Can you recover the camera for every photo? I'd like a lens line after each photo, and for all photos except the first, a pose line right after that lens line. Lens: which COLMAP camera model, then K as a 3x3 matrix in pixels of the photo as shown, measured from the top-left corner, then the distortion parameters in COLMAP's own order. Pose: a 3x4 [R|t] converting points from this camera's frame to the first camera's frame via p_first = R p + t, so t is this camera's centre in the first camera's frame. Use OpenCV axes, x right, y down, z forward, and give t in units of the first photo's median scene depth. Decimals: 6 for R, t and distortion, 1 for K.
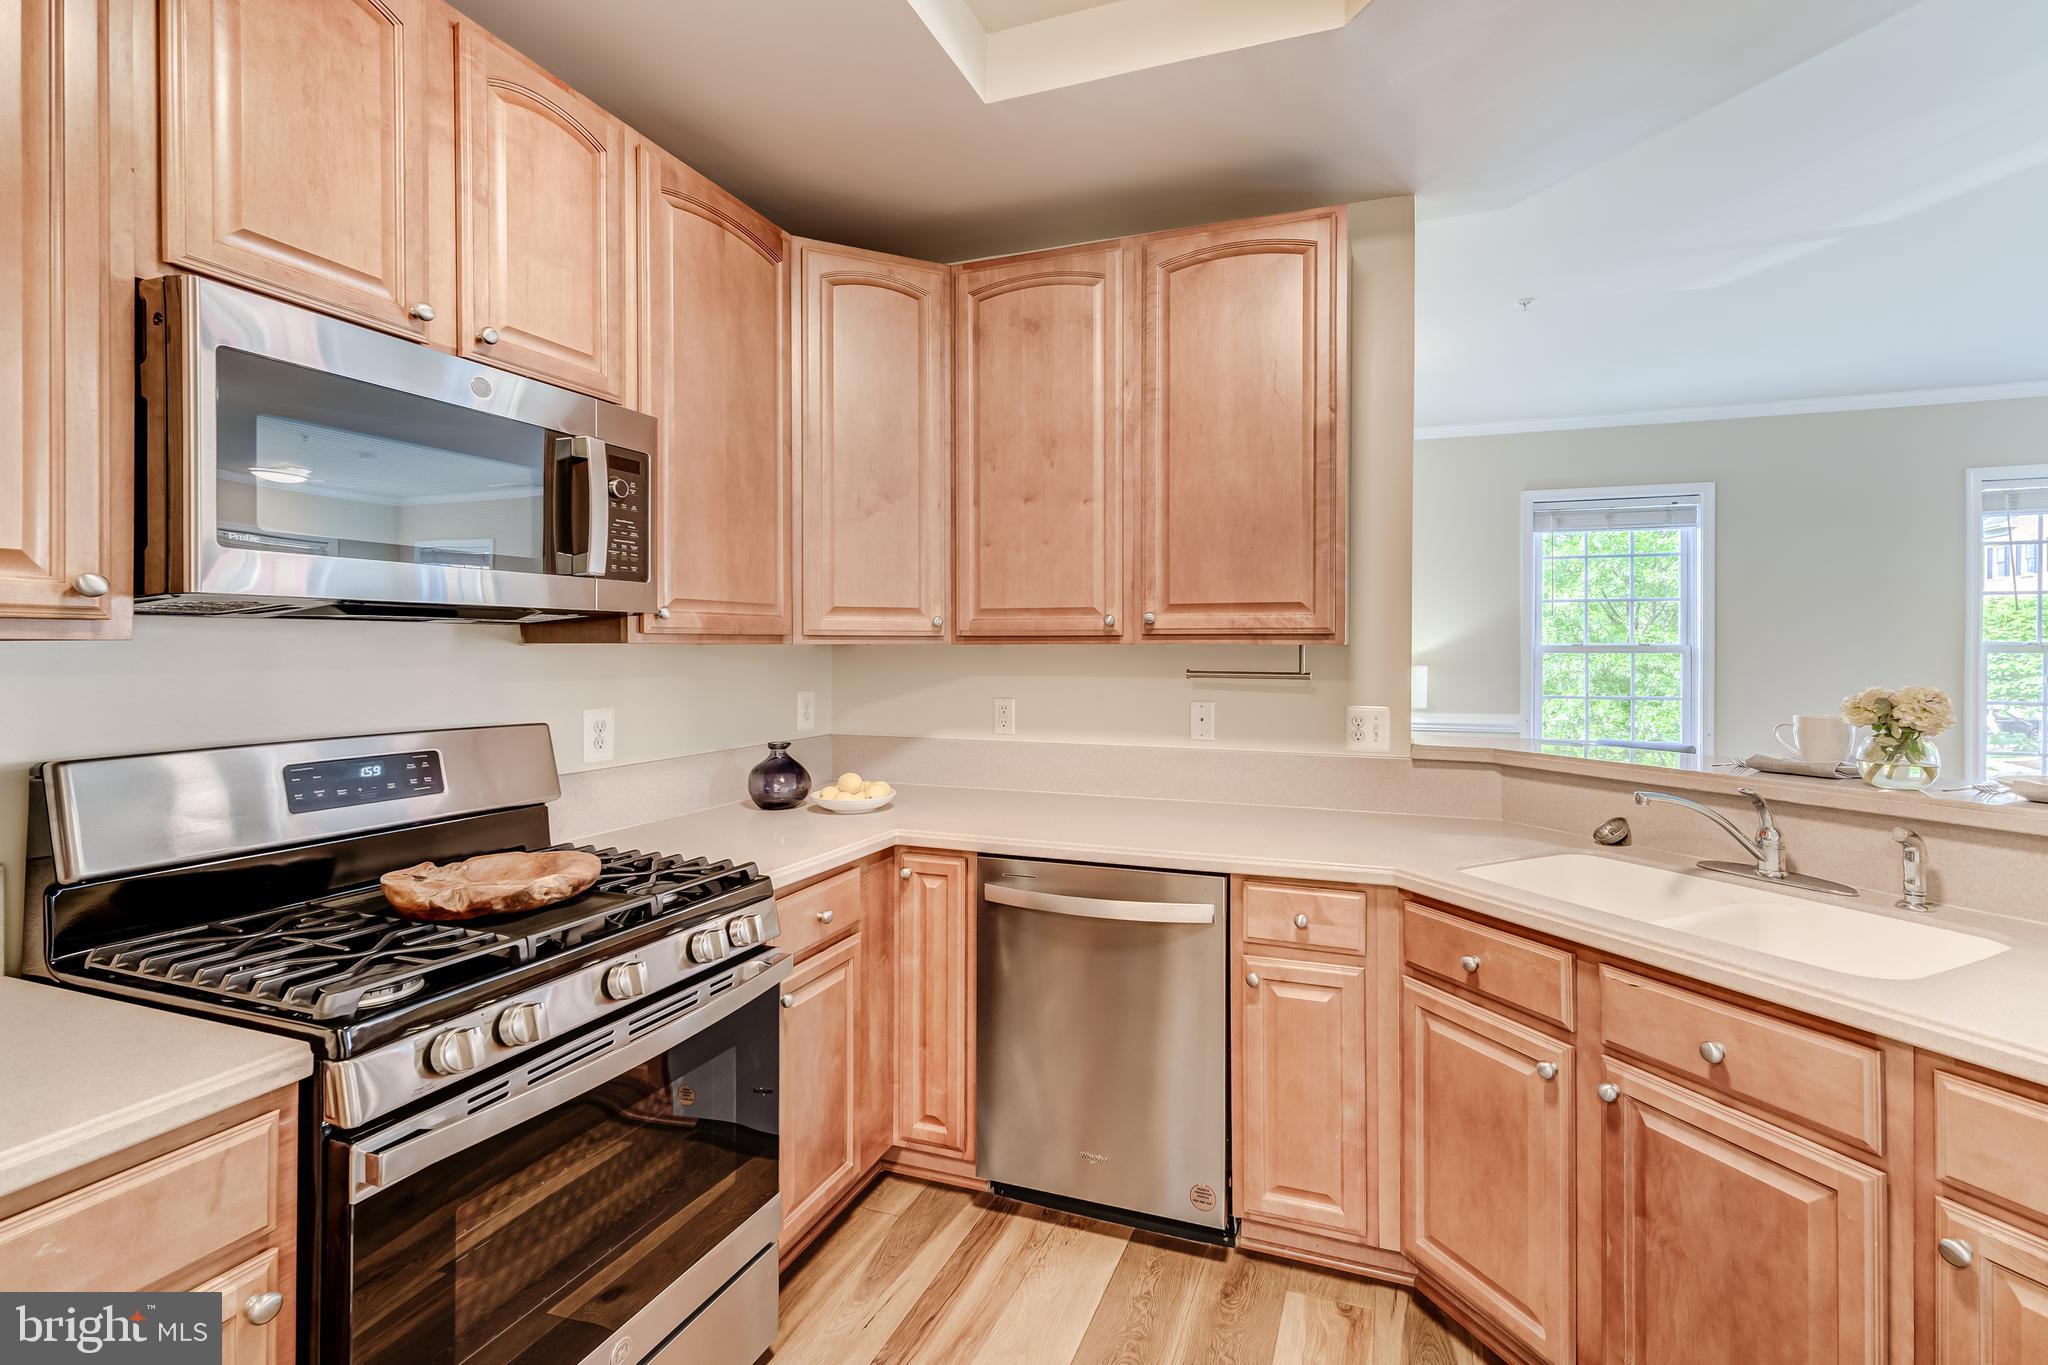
lens RADIAL K [[897.4, 0, 1088.8], [0, 897.4, 652.4], [0, 0, 1]] dist [0.003570, 0.000392]
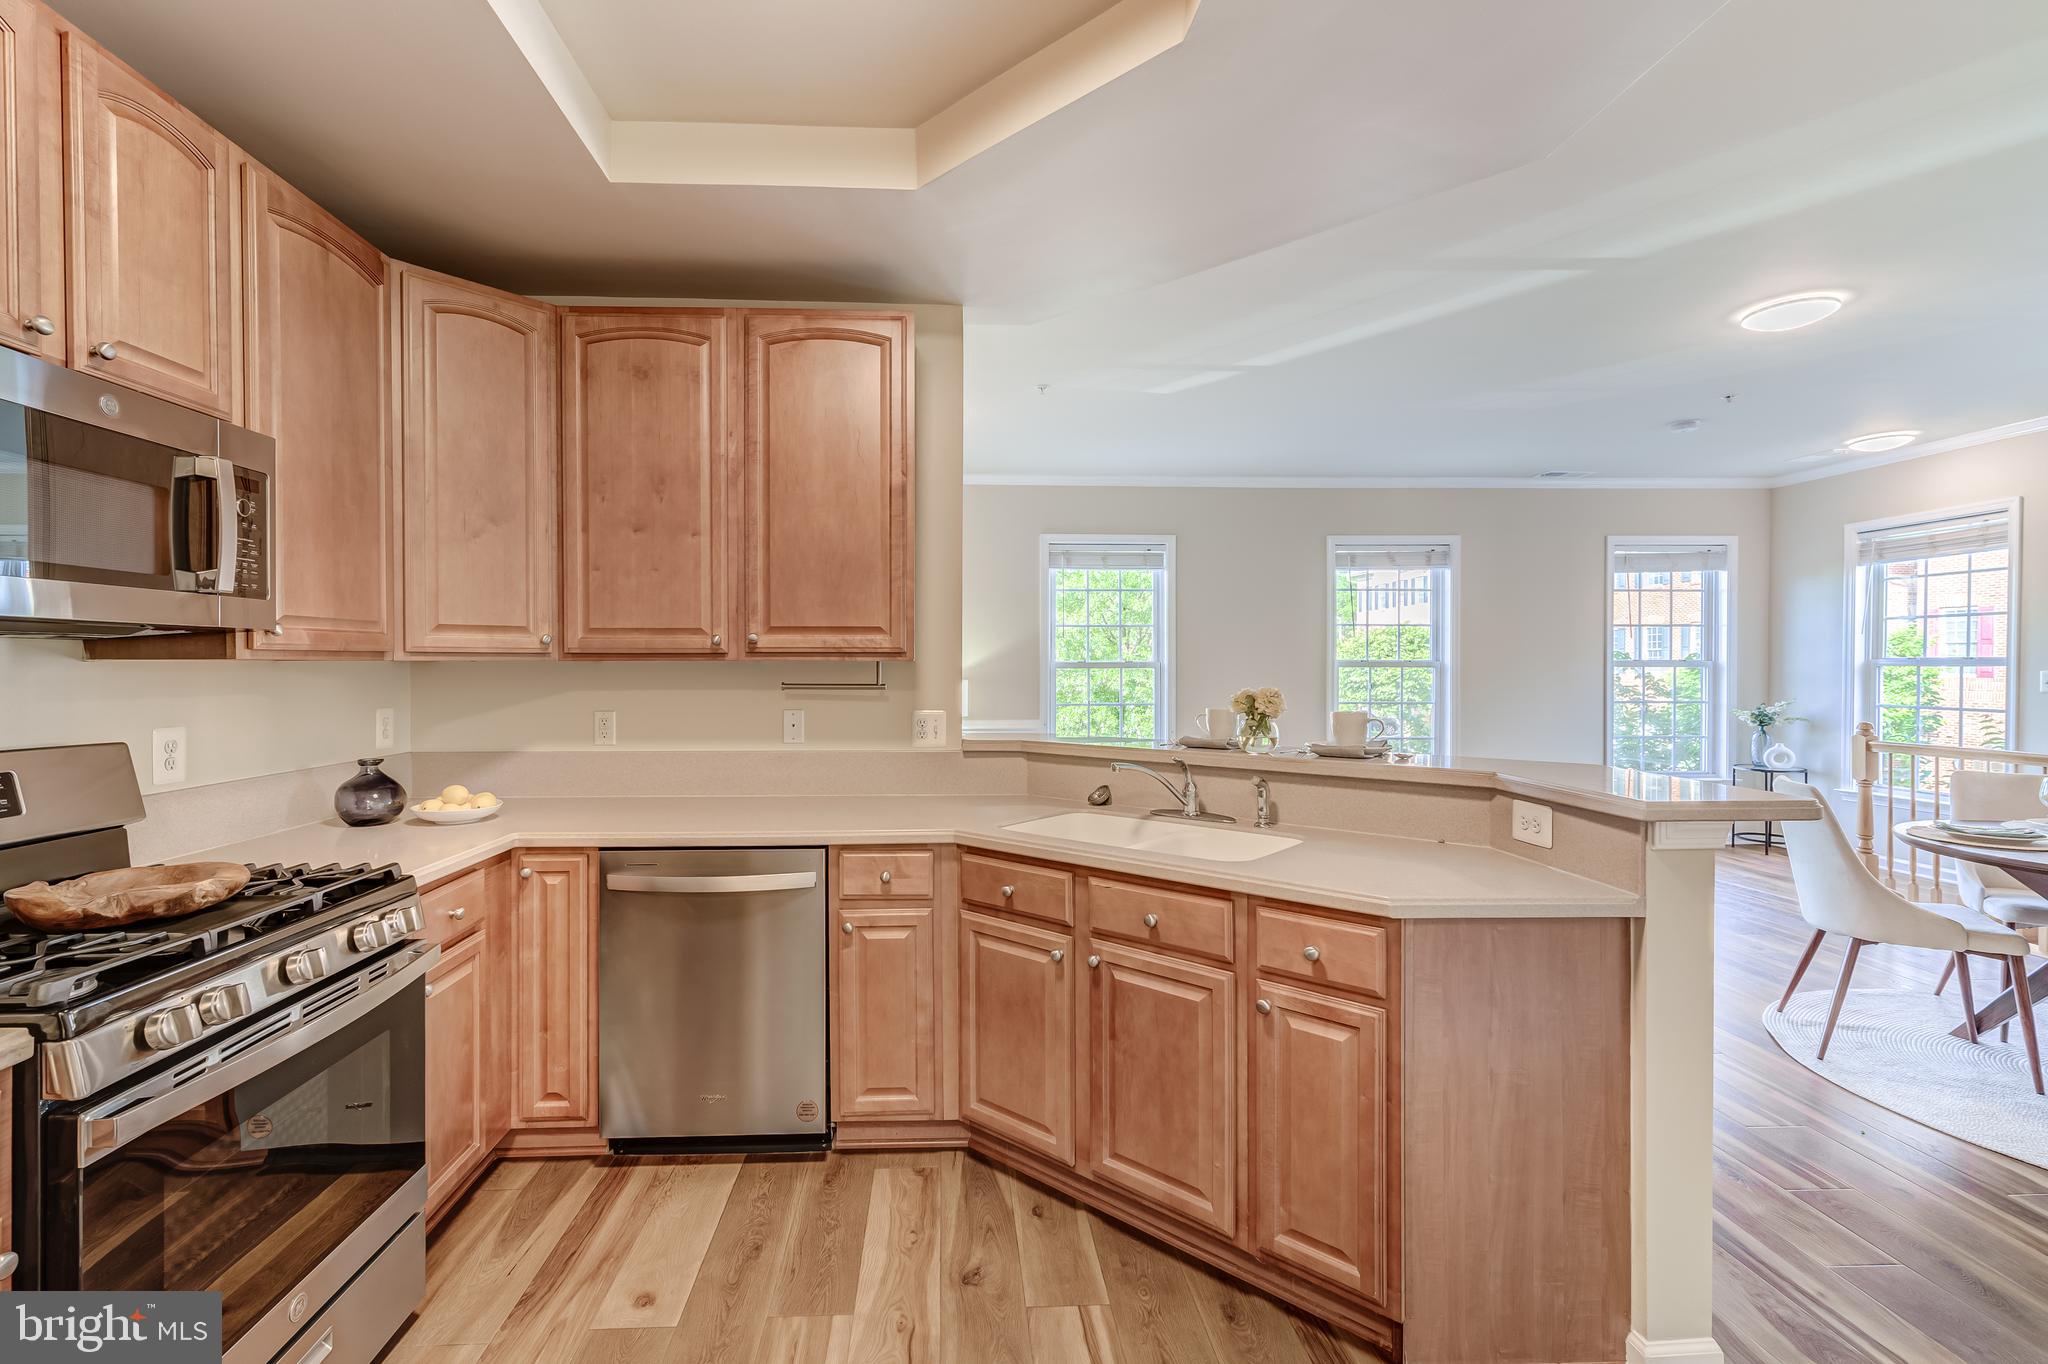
lens RADIAL K [[897.4, 0, 973.5], [0, 897.4, 671.6], [0, 0, 1]] dist [0.003570, 0.000392]
pose [[0.930769, -0.003861, 0.365588, -0.111229], [0.003213, 0.999992, 0.002381, 0.003796], [-0.365595, -0.001041, 0.930774, -0.231198]]
